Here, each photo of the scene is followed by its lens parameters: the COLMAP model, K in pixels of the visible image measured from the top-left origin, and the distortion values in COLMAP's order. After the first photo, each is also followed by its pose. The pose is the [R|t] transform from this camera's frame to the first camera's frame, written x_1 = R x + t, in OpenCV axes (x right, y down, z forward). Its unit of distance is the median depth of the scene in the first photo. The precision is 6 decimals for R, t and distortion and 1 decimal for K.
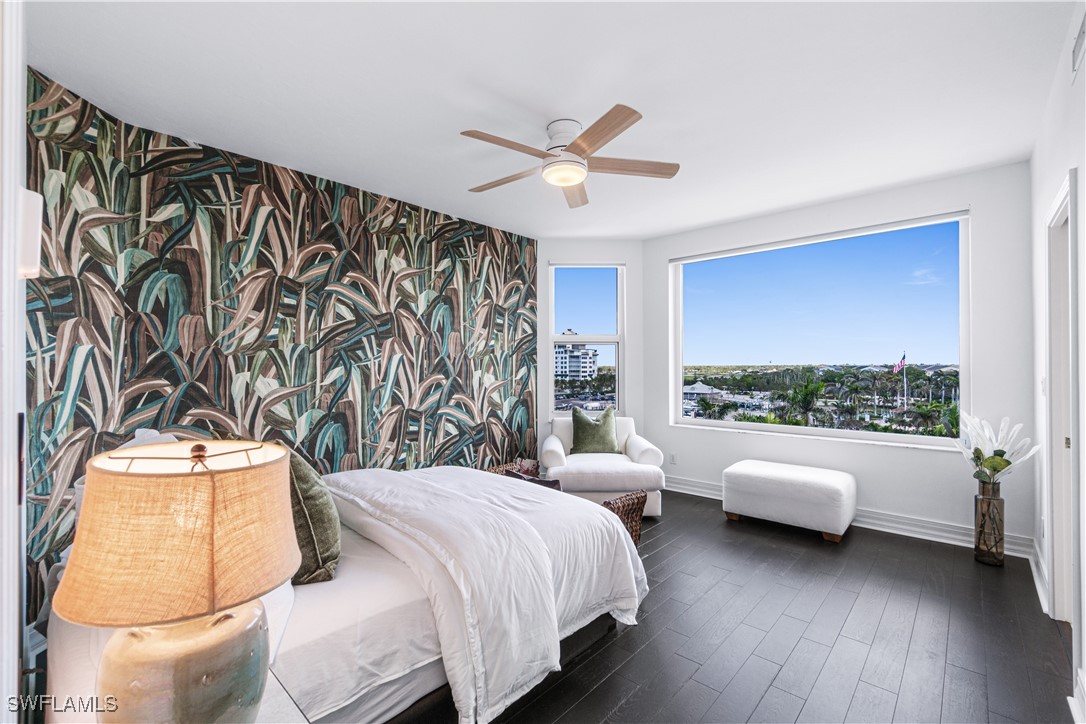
lens RADIAL K [[466.6, 0, 541.2], [0, 466.6, 359.2], [0, 0, 1]] dist [-0.001440, -0.000503]
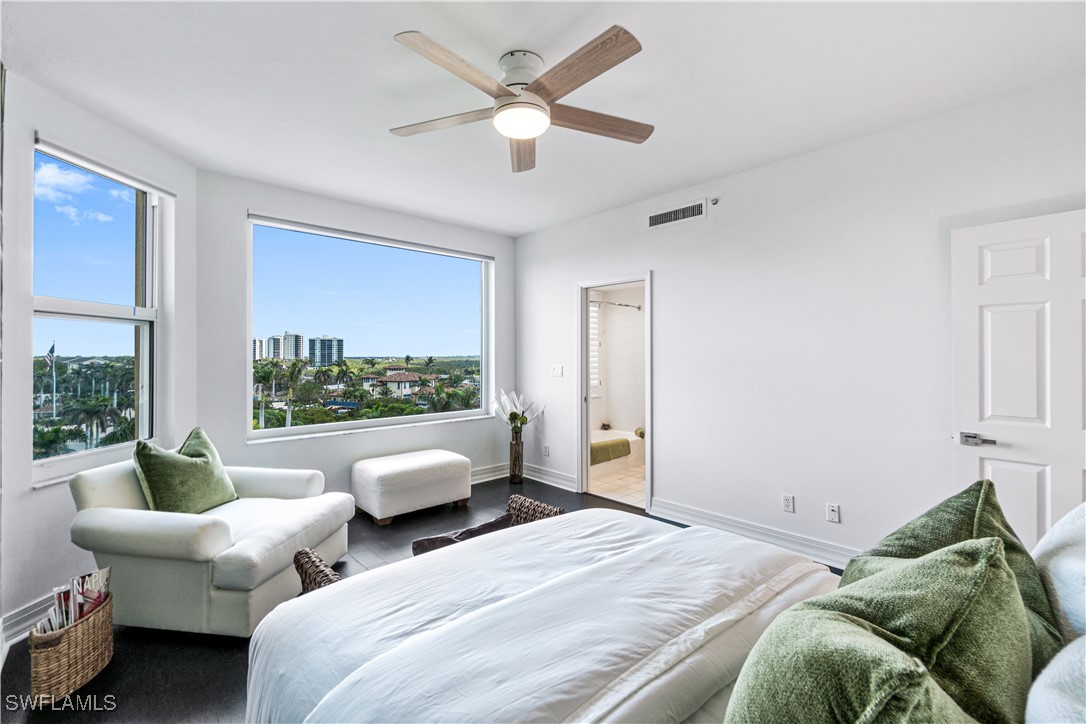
lens RADIAL K [[466.6, 0, 541.2], [0, 466.6, 359.2], [0, 0, 1]] dist [-0.001440, -0.000503]
pose [[0.085306, -0.004264, 0.996346, -0.867317], [-0.012240, 0.999911, 0.005328, 0.003494], [-0.996280, -0.012649, 0.085246, 1.070577]]
